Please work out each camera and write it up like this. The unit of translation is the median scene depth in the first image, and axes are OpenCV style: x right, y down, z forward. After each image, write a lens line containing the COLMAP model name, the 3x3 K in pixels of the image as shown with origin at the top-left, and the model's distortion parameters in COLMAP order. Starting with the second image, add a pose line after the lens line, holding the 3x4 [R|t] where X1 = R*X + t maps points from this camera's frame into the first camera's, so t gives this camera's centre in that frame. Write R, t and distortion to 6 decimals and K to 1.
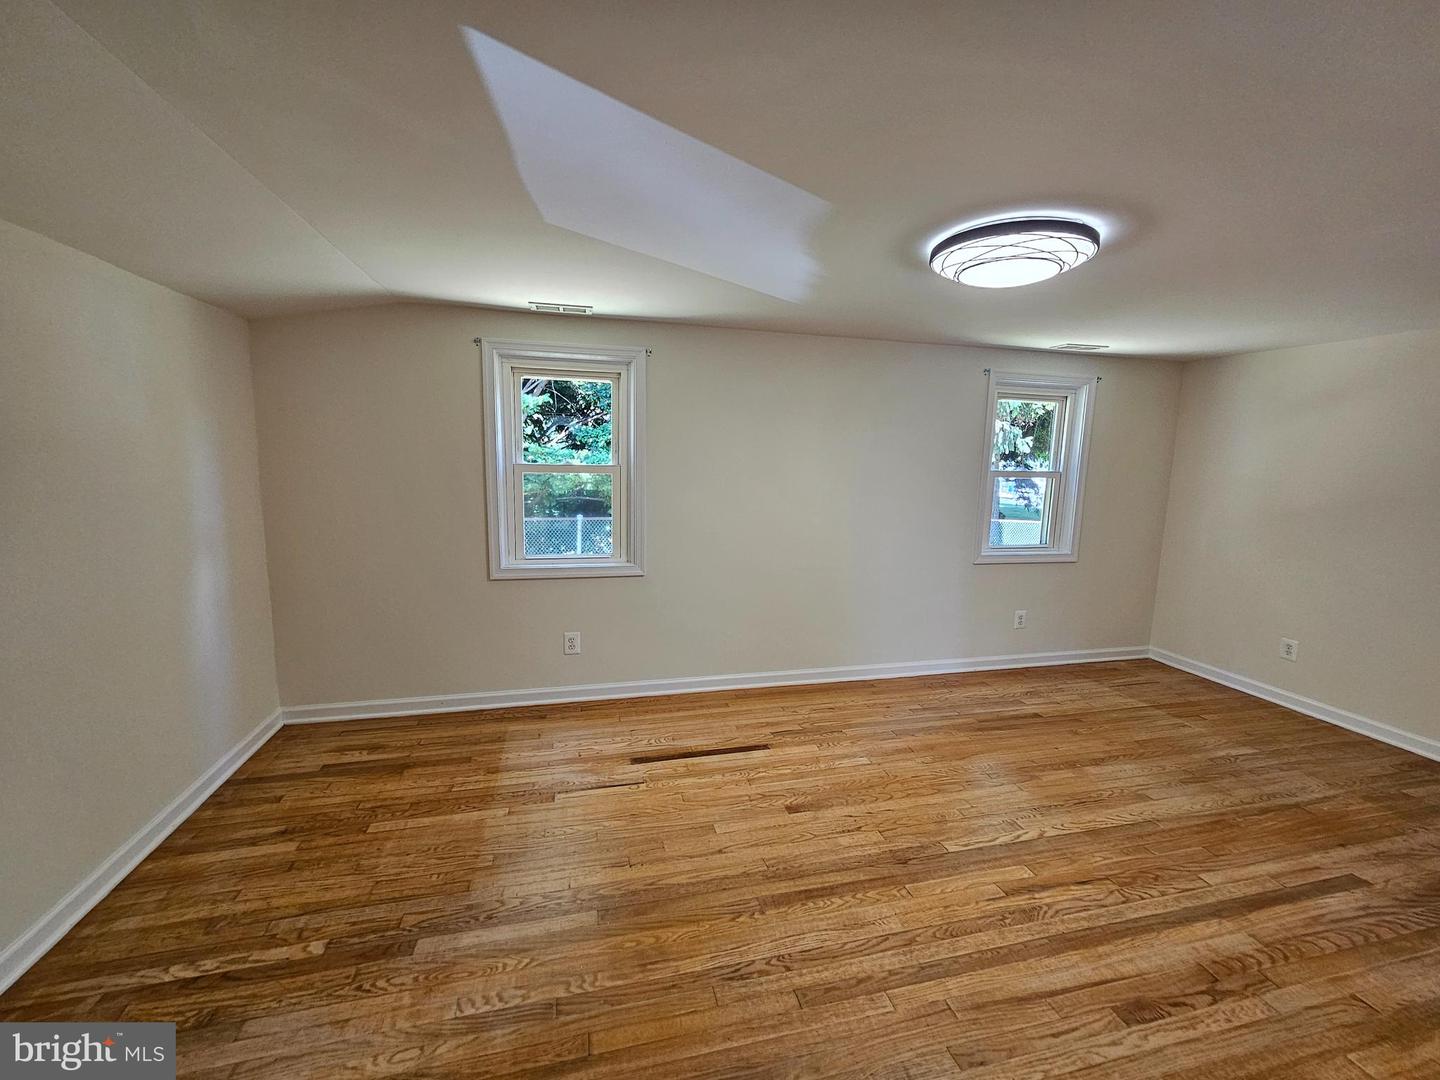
lens RADIAL K [[595.4, 0, 718.5], [0, 595.4, 534.5], [0, 0, 1]] dist [0.000440, 0.000593]
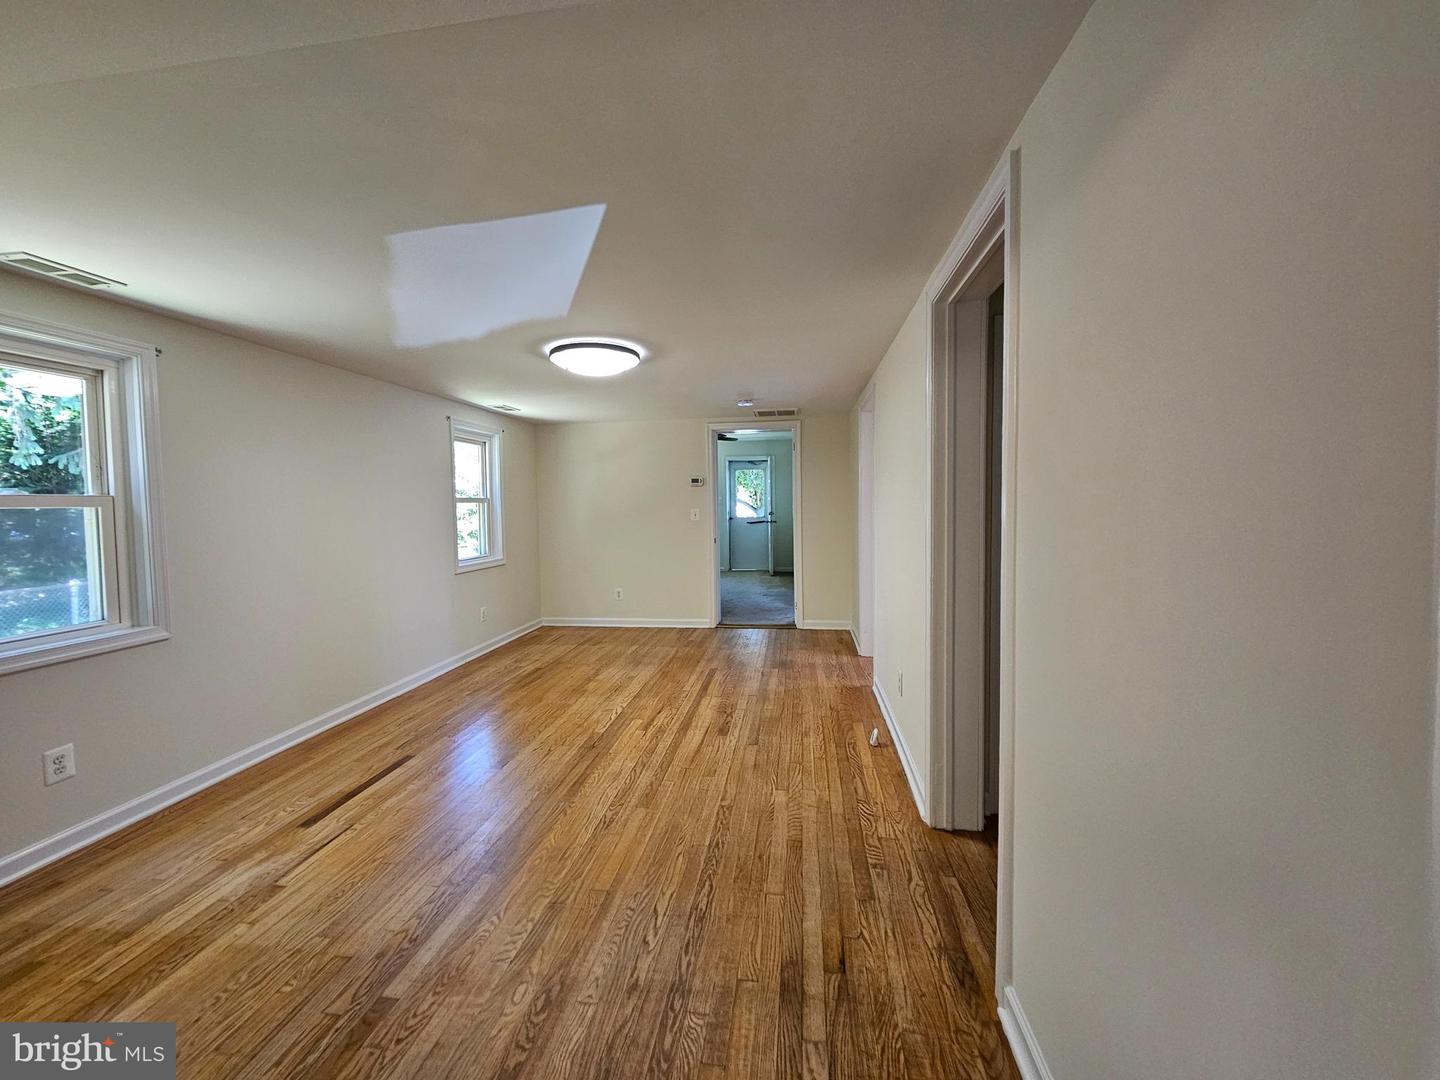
lens RADIAL K [[595.4, 0, 699.9], [0, 595.4, 545.8], [0, 0, 1]] dist [0.000440, 0.000593]
pose [[0.397882, -0.095449, 0.912458, -0.753507], [0.154966, 0.987274, 0.035702, 0.042004], [-0.904254, 0.127195, 0.407610, 0.085988]]
